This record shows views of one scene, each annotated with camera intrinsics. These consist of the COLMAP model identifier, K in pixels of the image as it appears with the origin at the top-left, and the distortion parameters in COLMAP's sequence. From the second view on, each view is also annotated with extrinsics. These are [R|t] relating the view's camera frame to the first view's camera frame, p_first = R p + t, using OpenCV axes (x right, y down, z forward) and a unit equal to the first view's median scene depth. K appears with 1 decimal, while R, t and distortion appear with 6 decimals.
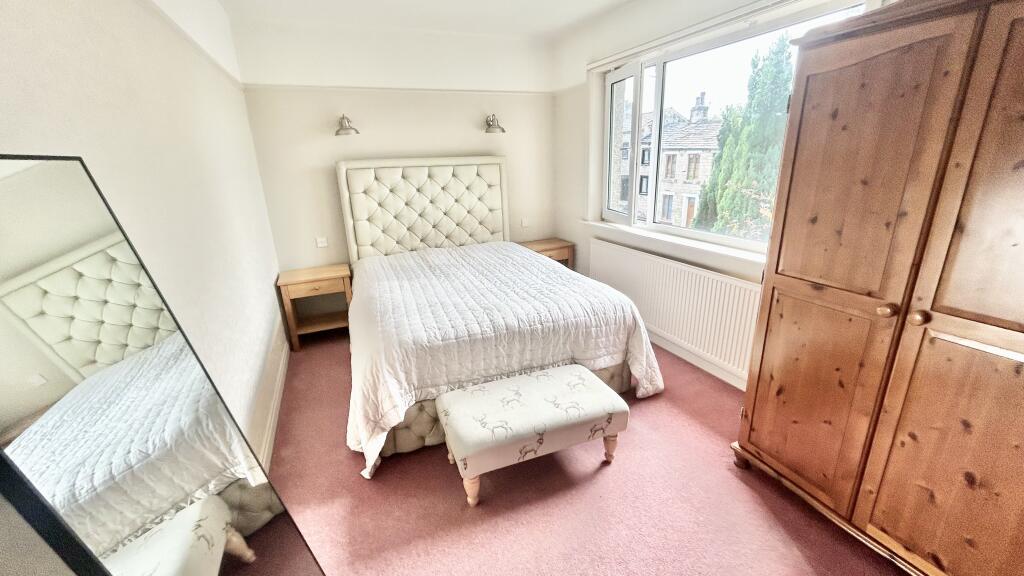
lens RADIAL K [[413.5, 0, 513.4], [0, 413.5, 287.9], [0, 0, 1]] dist [-0.000557, 0.000584]
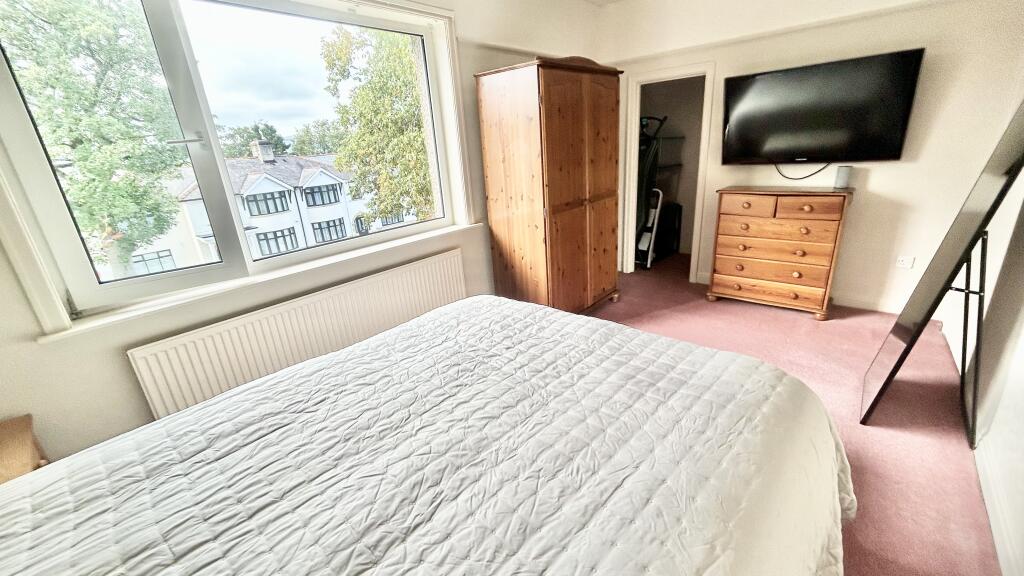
lens RADIAL K [[413.5, 0, 513.4], [0, 413.5, 287.9], [0, 0, 1]] dist [-0.000557, 0.000584]
pose [[-0.457146, -0.234367, 0.857957, -0.551269], [0.345275, 0.842231, 0.414044, -0.344562], [-0.819636, 0.485509, -0.304102, 1.238092]]
